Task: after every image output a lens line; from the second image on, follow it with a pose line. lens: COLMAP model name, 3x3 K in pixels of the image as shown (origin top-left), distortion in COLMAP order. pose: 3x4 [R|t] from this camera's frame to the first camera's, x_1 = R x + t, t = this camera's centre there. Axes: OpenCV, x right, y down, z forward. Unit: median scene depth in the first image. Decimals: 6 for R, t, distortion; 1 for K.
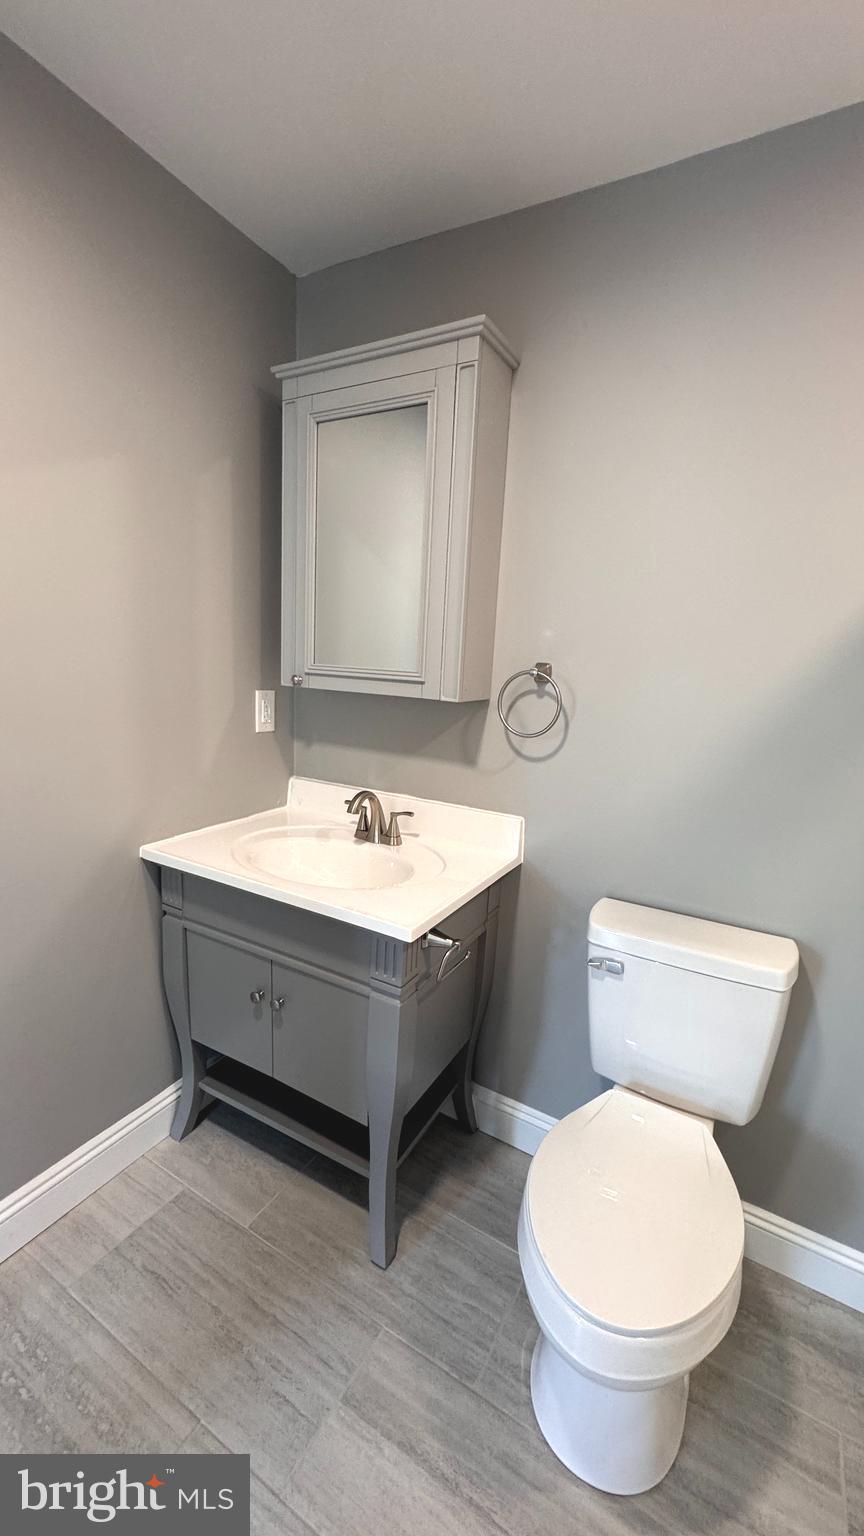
lens RADIAL K [[614.7, 0, 432.6], [0, 614.7, 765.6], [0, 0, 1]] dist [-0.003110, -0.000147]
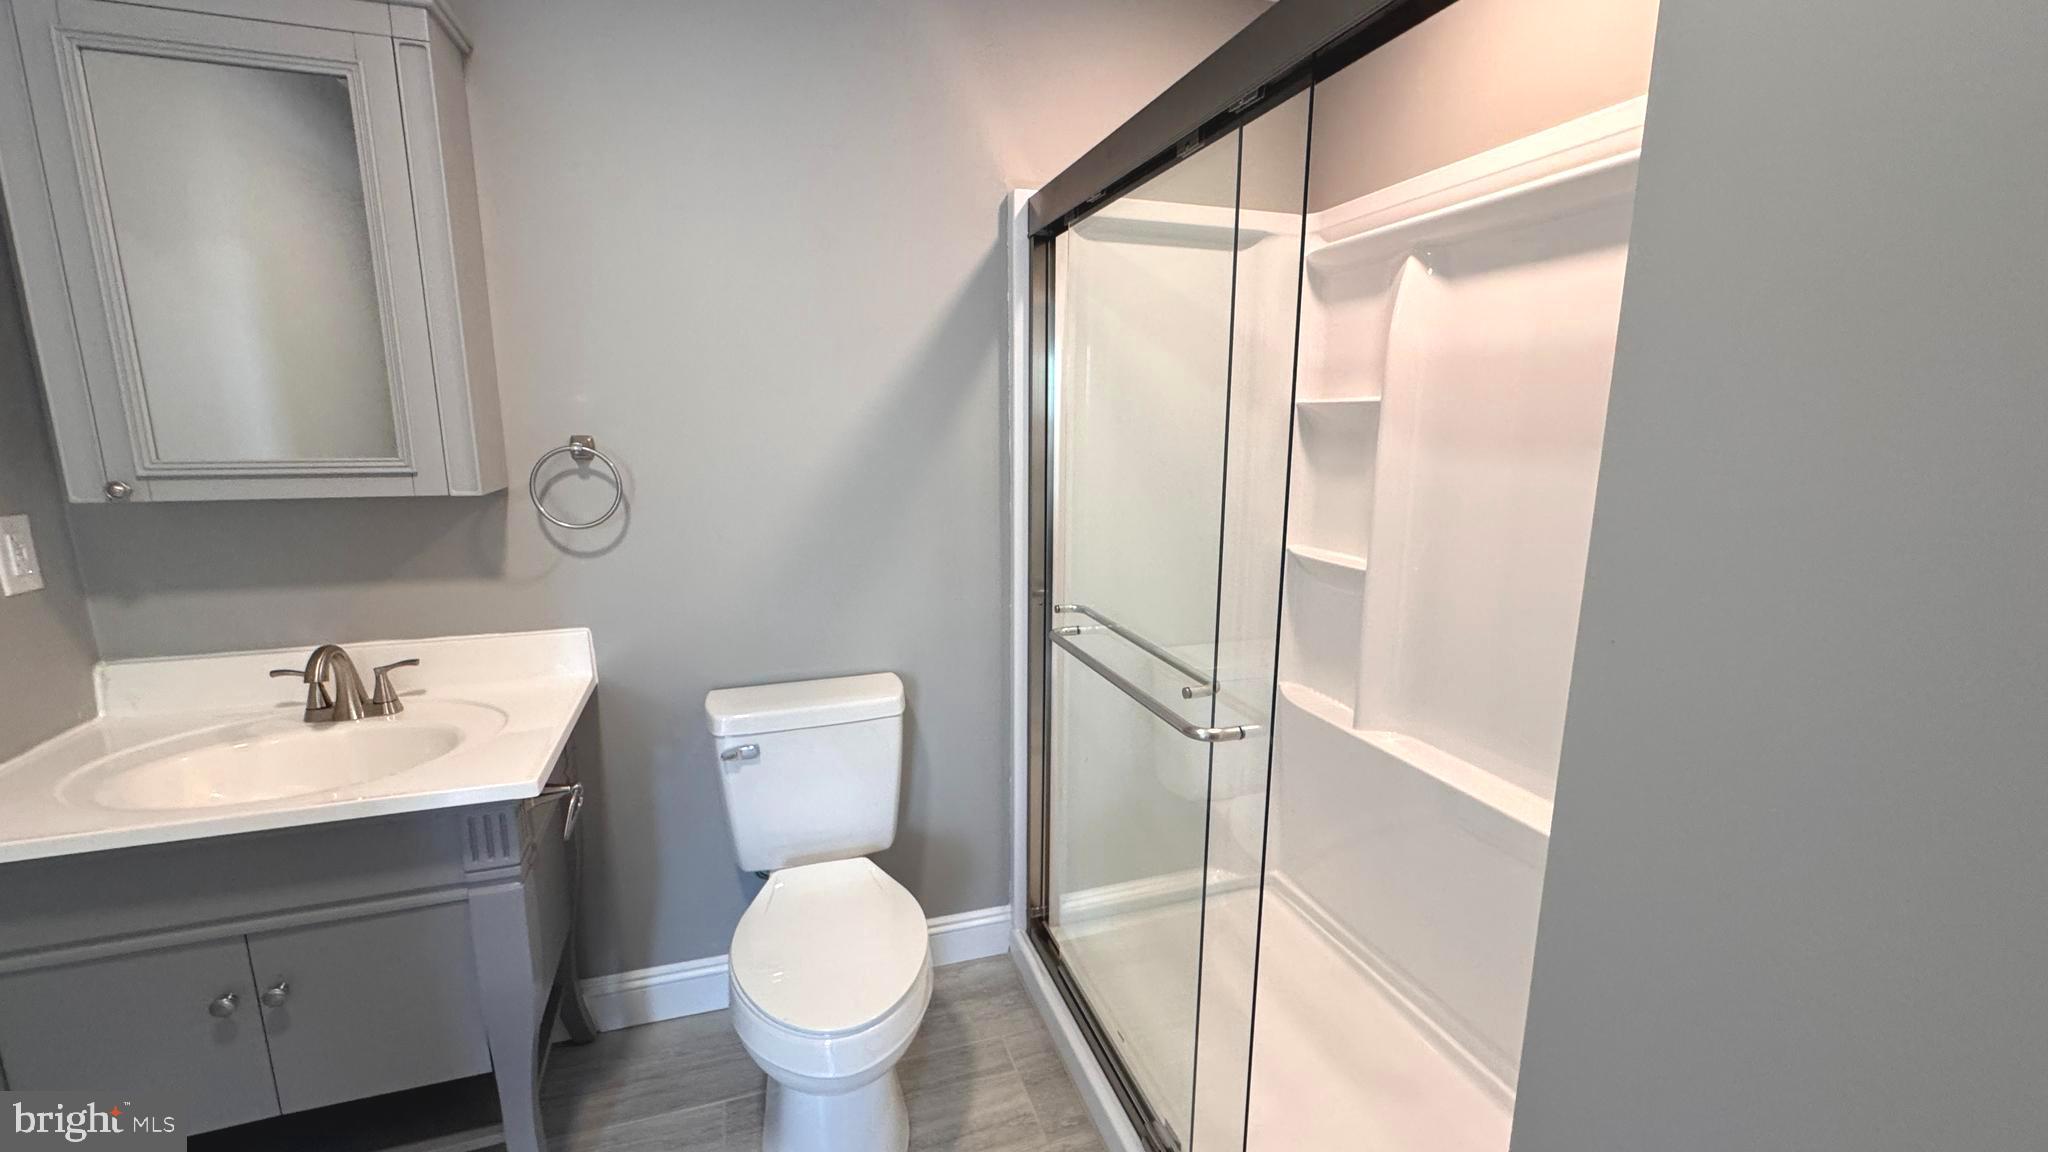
lens RADIAL K [[819.5, 0, 1022.7], [0, 819.5, 573.2], [0, 0, 1]] dist [-0.003110, -0.000147]
pose [[0.662016, -0.184089, 0.726530, -0.251778], [0.161044, 0.981663, 0.101992, -0.004208], [-0.731983, 0.049483, 0.679523, -0.156418]]
